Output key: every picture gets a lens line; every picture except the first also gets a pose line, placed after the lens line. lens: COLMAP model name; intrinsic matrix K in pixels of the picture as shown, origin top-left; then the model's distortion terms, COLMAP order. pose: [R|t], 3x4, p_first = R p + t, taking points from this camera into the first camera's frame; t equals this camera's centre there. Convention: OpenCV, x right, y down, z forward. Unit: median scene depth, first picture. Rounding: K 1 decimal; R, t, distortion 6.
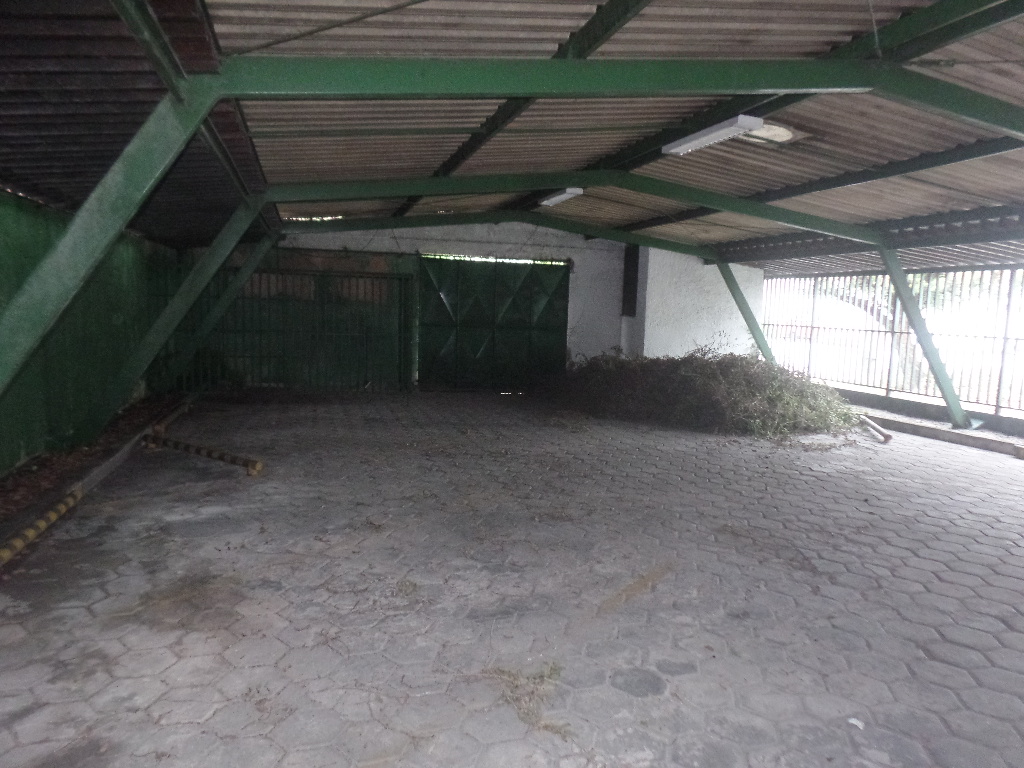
lens RADIAL K [[707.0, 0, 512.0], [0, 707.0, 384.0], [0, 0, 1]] dist [0.004790, 0.001642]
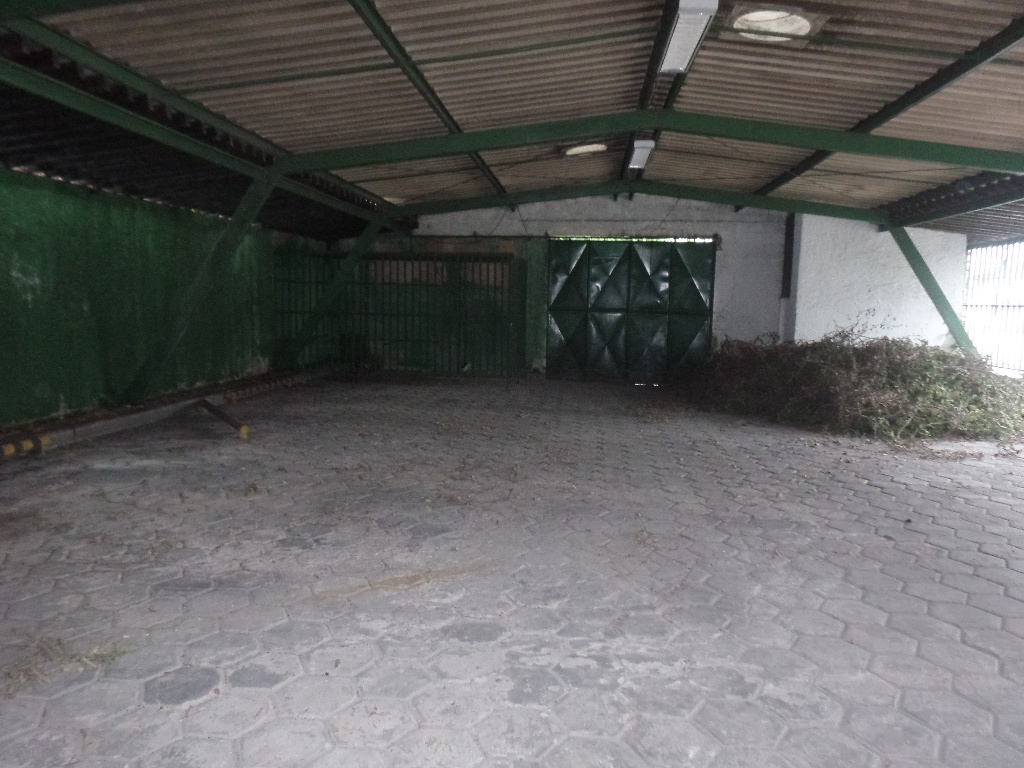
lens RADIAL K [[703.0, 0, 512.0], [0, 703.0, 384.0], [0, 0, 1]] dist [-0.004980, -0.001614]
pose [[0.928494, 0.027961, -0.370294, 0.208994], [-0.029772, 0.999556, 0.000824, 0.020652], [0.370153, 0.010259, 0.928914, 0.108559]]
